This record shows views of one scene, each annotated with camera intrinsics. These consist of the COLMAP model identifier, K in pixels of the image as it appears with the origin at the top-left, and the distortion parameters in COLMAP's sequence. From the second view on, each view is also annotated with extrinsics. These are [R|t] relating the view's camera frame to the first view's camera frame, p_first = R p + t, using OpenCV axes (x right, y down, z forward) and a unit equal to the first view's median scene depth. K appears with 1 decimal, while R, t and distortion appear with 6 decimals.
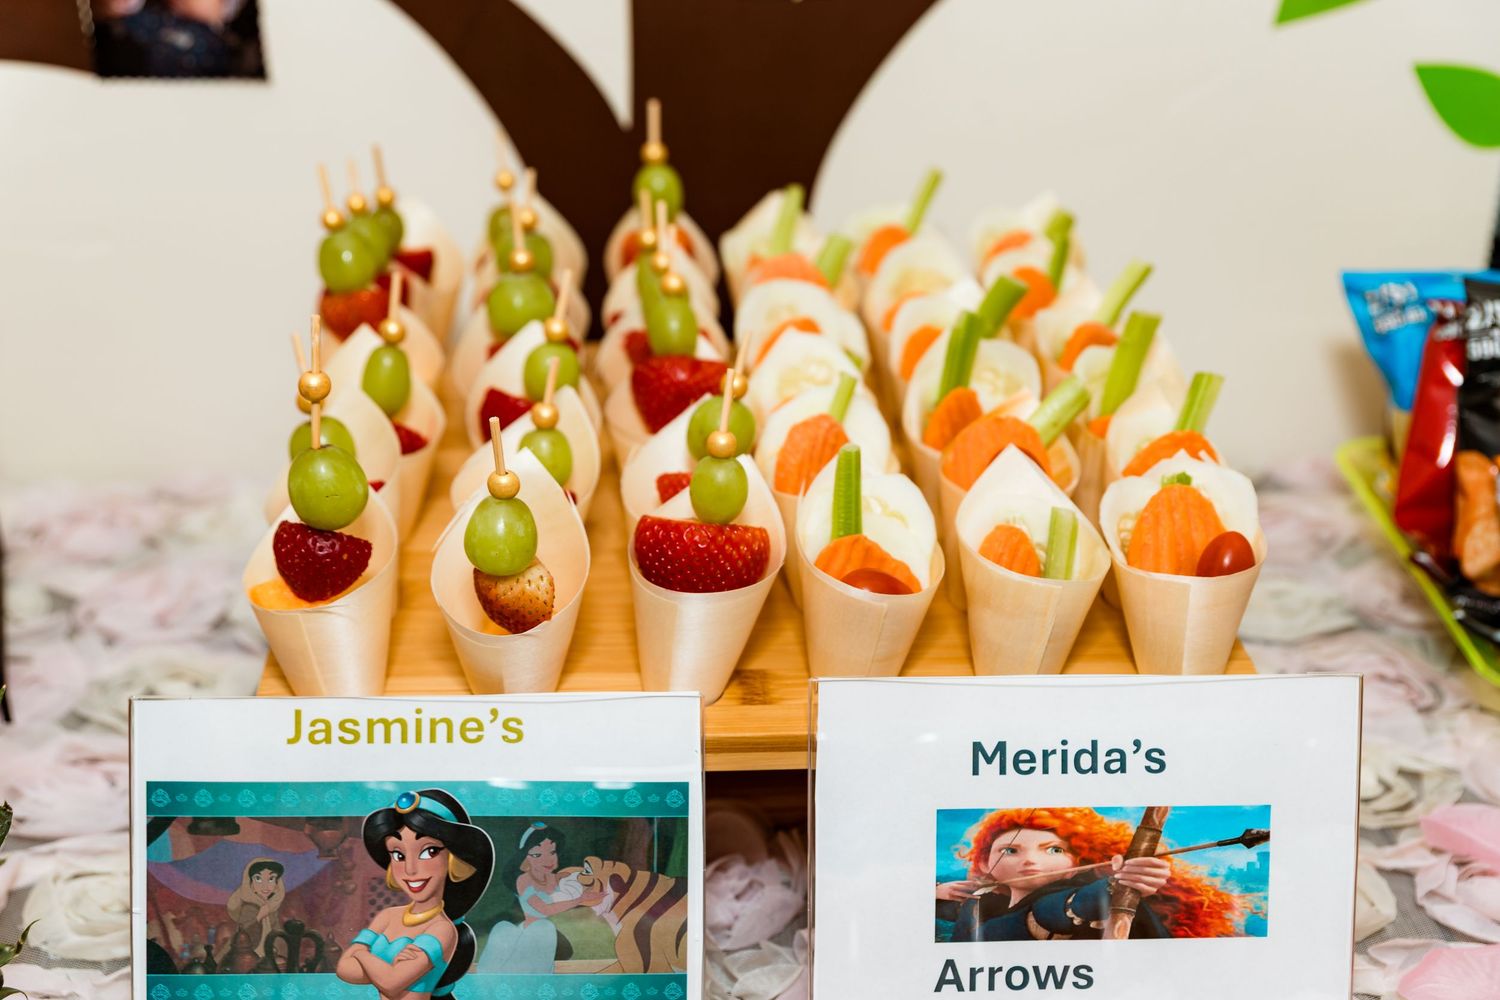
lens RADIAL K [[2121.9, 0, 751.7], [0, 2121.9, 503.6], [0, 0, 1]] dist [0.043865, 0.000000]
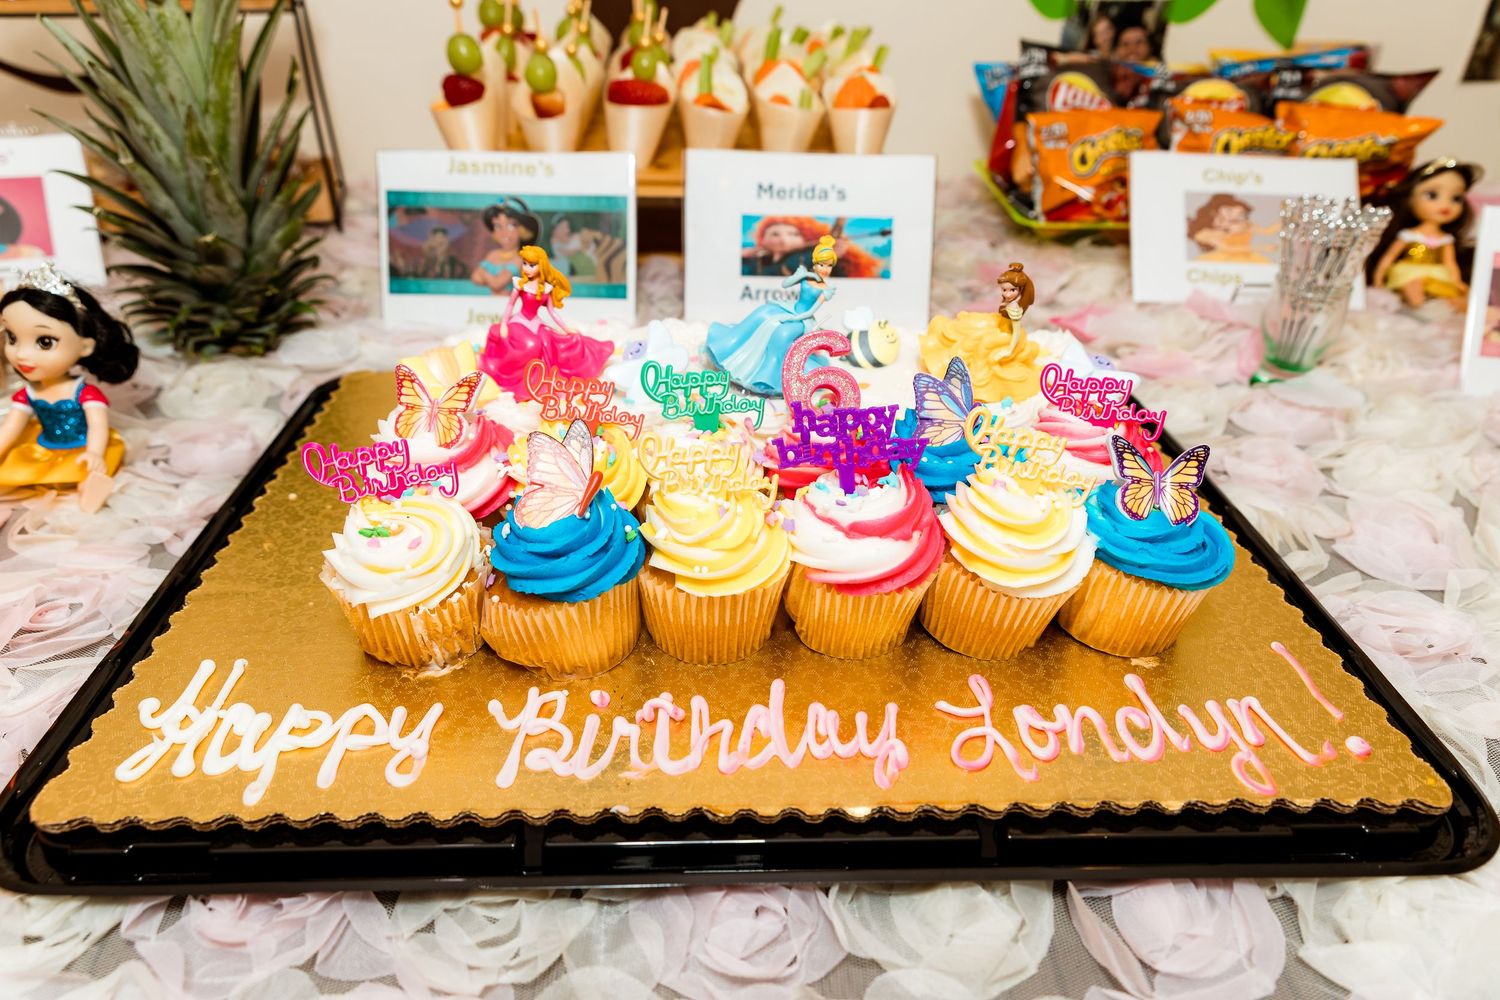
lens RADIAL K [[1048.1, 0, 745.2], [0, 1048.1, 488.4], [0, 0, 1]] dist [0.004051, 0.000801]
pose [[0.999729, 0.017128, -0.015739, 0.112666], [-0.015488, 0.994971, 0.098955, 0.319178], [0.017355, -0.098685, 0.994967, -0.115787]]
